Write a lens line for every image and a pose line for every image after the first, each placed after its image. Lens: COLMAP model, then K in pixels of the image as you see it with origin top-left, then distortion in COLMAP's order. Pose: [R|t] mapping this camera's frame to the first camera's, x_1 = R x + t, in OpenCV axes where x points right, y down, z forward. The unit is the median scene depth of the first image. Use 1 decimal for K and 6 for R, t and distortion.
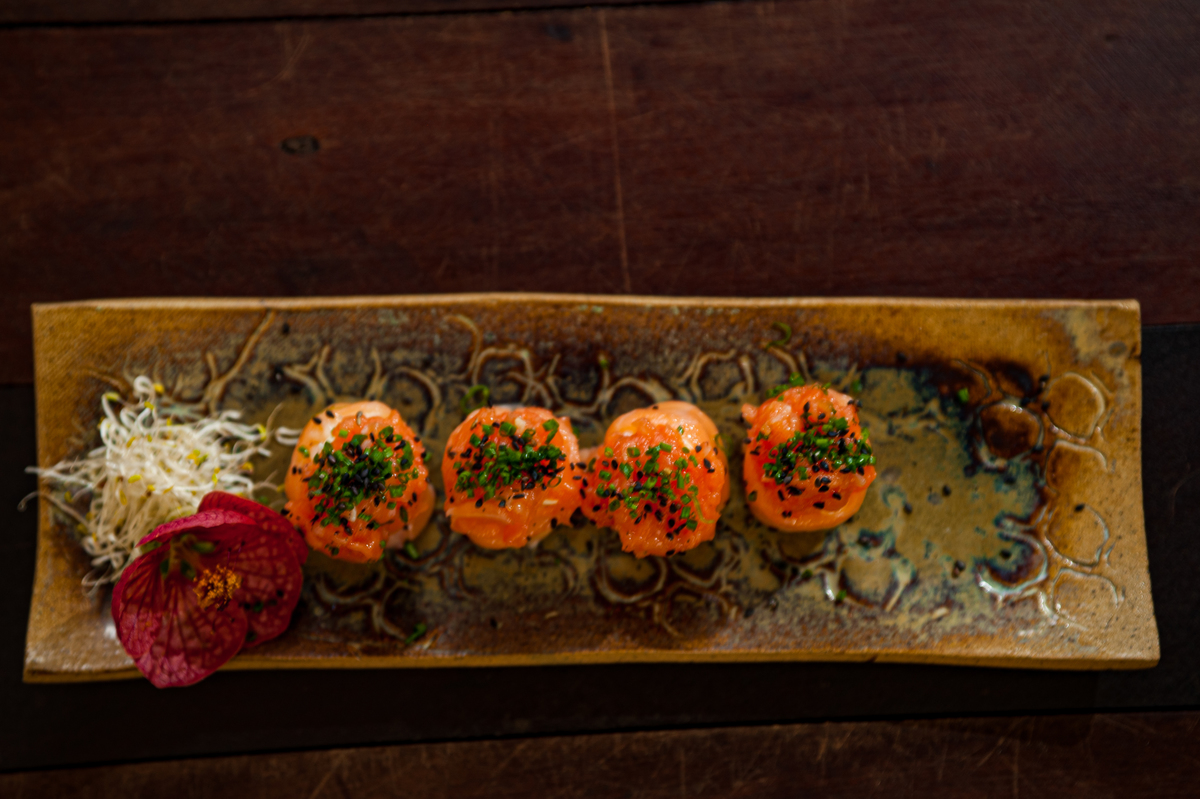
lens RADIAL K [[1864.6, 0, 608.0], [0, 1864.6, 398.0], [0, 0, 1]] dist [0.267162, 0.000000]
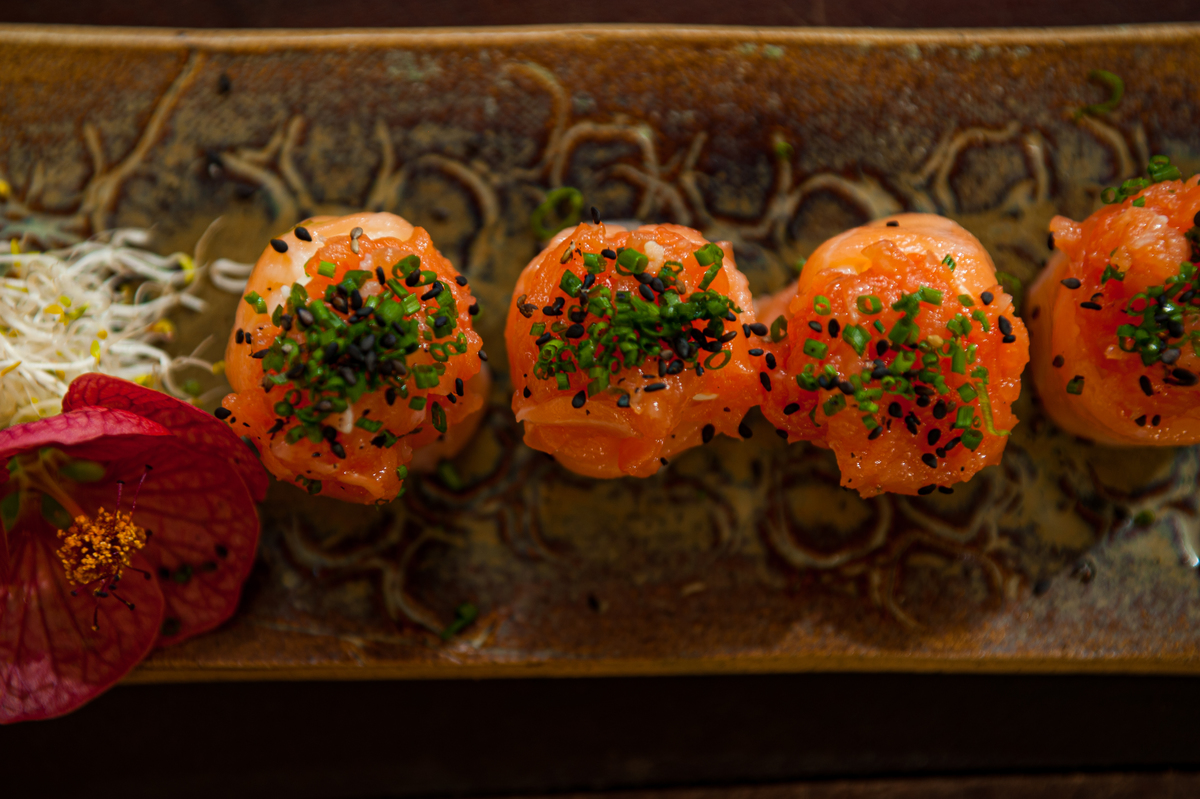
lens RADIAL K [[1864.6, 0, 594.0], [0, 1864.6, 407.2], [0, 0, 1]] dist [0.267162, 0.000000]
pose [[0.999953, 0.002049, -0.009452, -0.055446], [-0.001281, 0.996753, 0.080509, 0.014078], [0.009586, -0.080493, 0.996709, 0.430713]]
